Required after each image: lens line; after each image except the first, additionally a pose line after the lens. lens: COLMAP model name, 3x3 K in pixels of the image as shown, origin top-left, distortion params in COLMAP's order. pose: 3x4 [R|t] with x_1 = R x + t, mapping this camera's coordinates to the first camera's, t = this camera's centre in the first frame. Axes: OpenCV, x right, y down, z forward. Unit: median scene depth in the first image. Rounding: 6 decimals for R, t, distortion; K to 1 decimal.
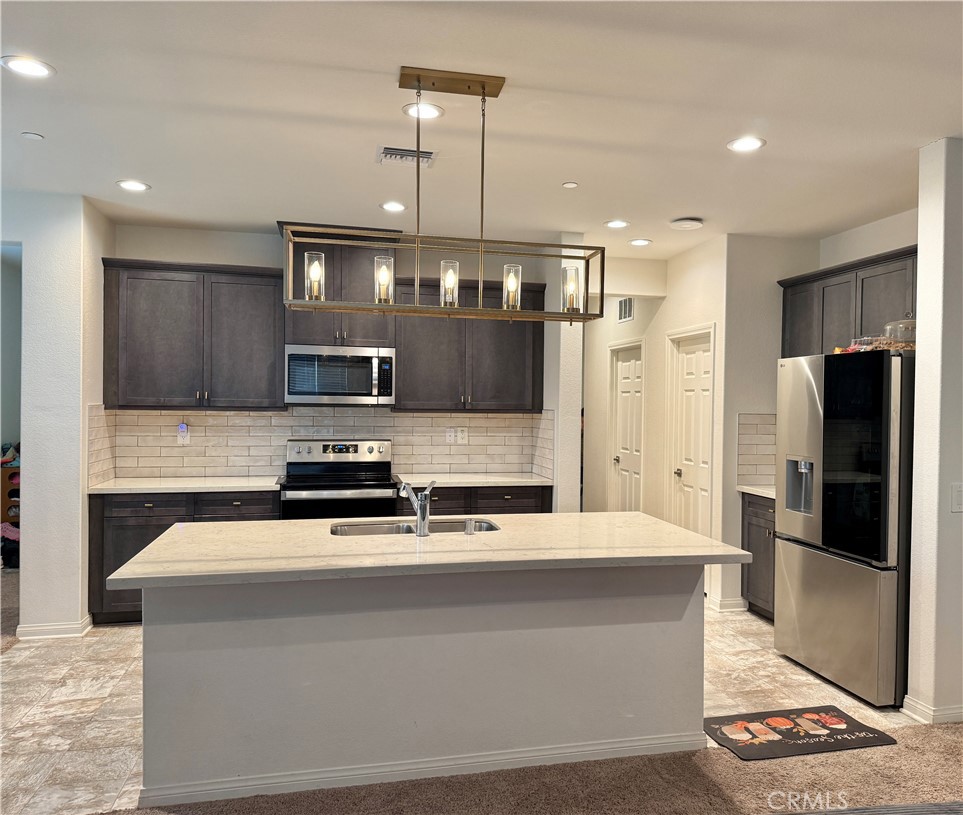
lens RADIAL K [[737.6, 0, 487.6], [0, 737.6, 409.0], [0, 0, 1]] dist [0.008933, -0.000573]
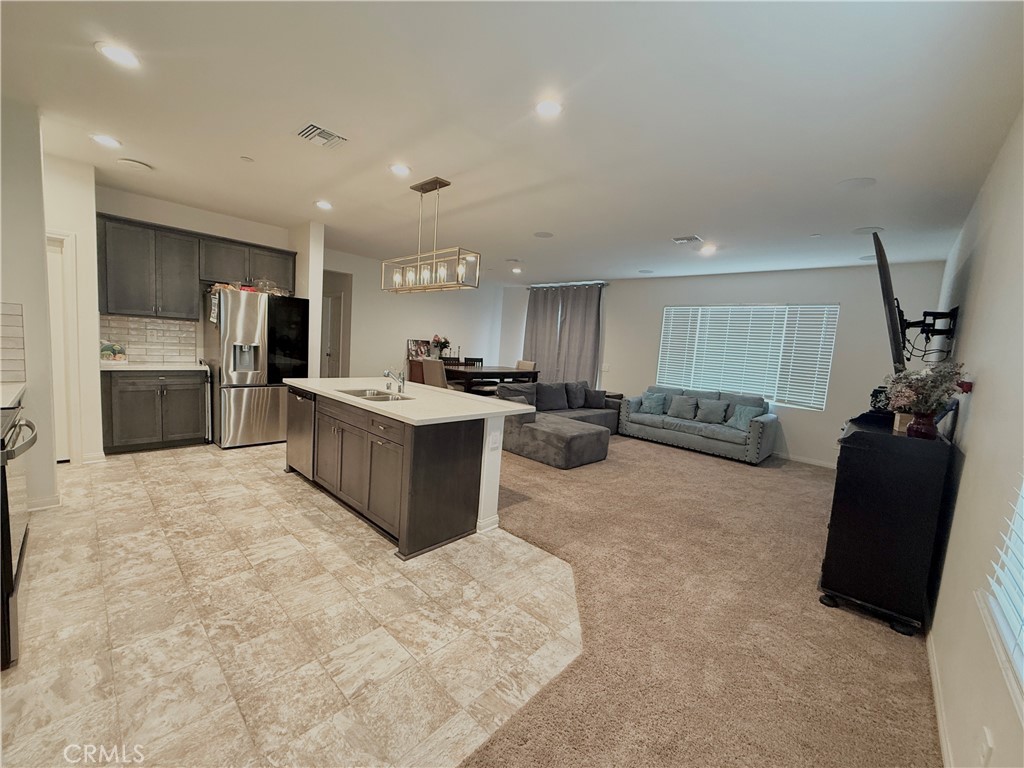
lens RADIAL K [[408.2, 0, 514.5], [0, 408.2, 385.7], [0, 0, 1]] dist [0.001617, -0.000103]
pose [[-0.558692, -0.131280, 0.818919, -0.981788], [-0.075619, 0.991343, 0.107331, 0.003747], [-0.825920, -0.001961, -0.563783, 1.126479]]
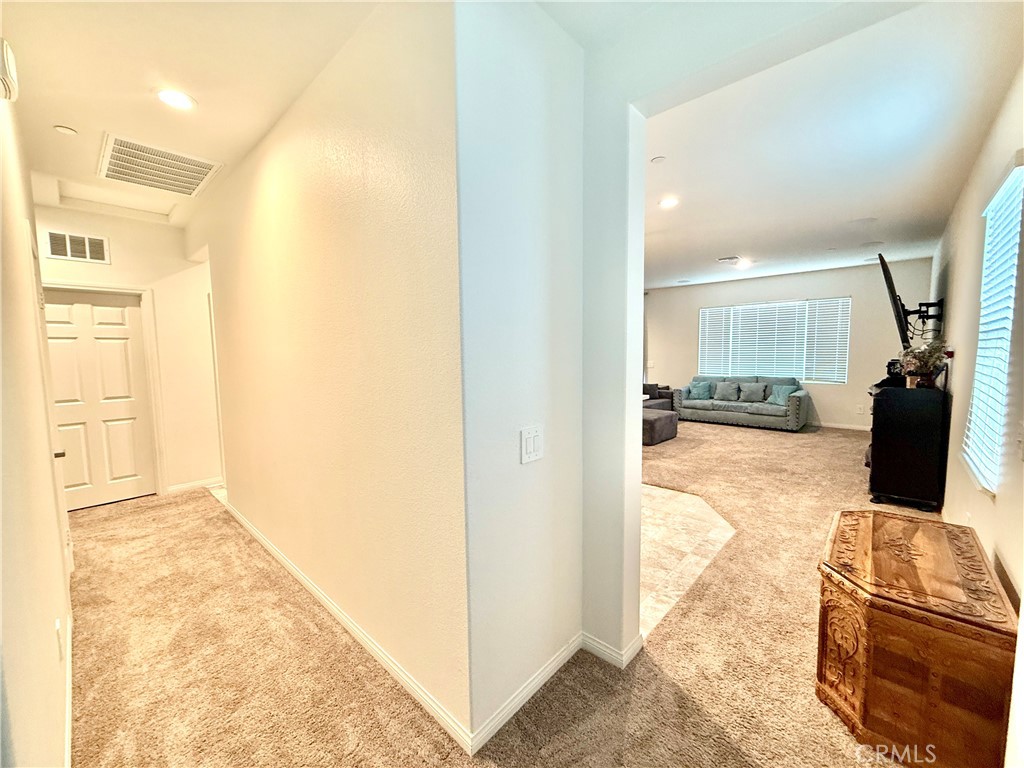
lens RADIAL K [[408.2, 0, 514.4], [0, 408.2, 385.6], [0, 0, 1]] dist [0.001617, -0.000103]
pose [[-0.561690, -0.069132, 0.824455, -1.078375], [0.011724, 0.995738, 0.091482, -0.006740], [-0.827265, 0.061050, -0.558485, 1.607035]]
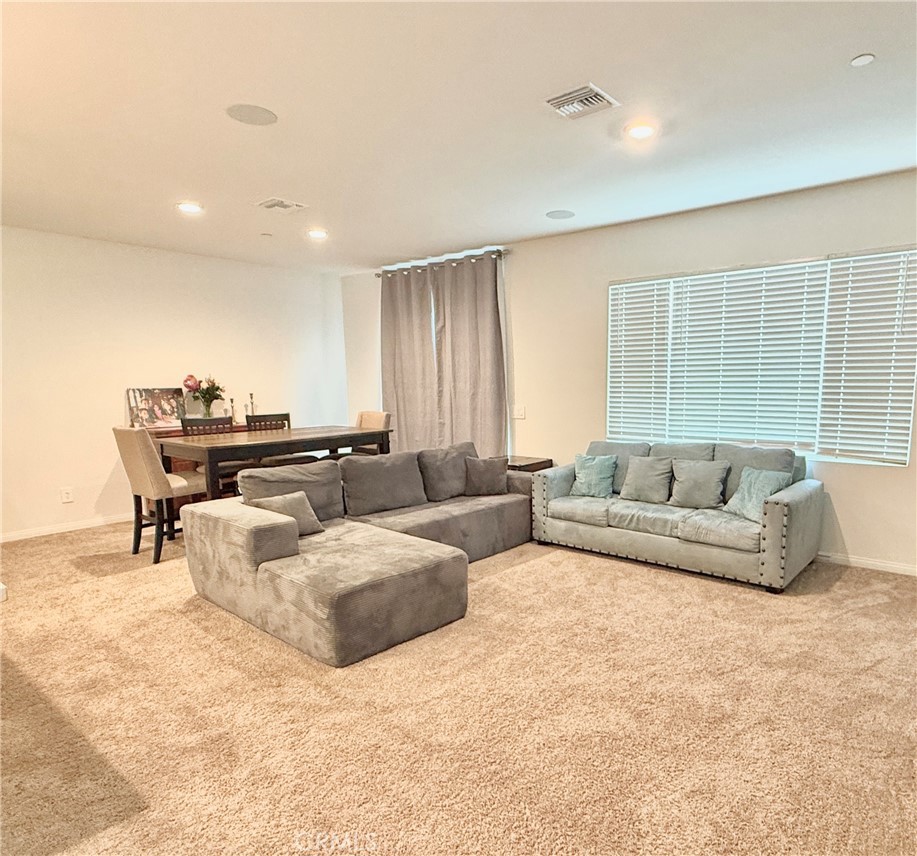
lens RADIAL K [[599.4, 0, 530.0], [0, 599.4, 478.2], [0, 0, 1]] dist [0.002547, -0.001706]
pose [[-0.629911, -0.128661, 0.765936, -0.811045], [0.003553, 0.985696, 0.168498, 0.003876], [-0.776659, 0.108860, -0.620443, 0.573233]]
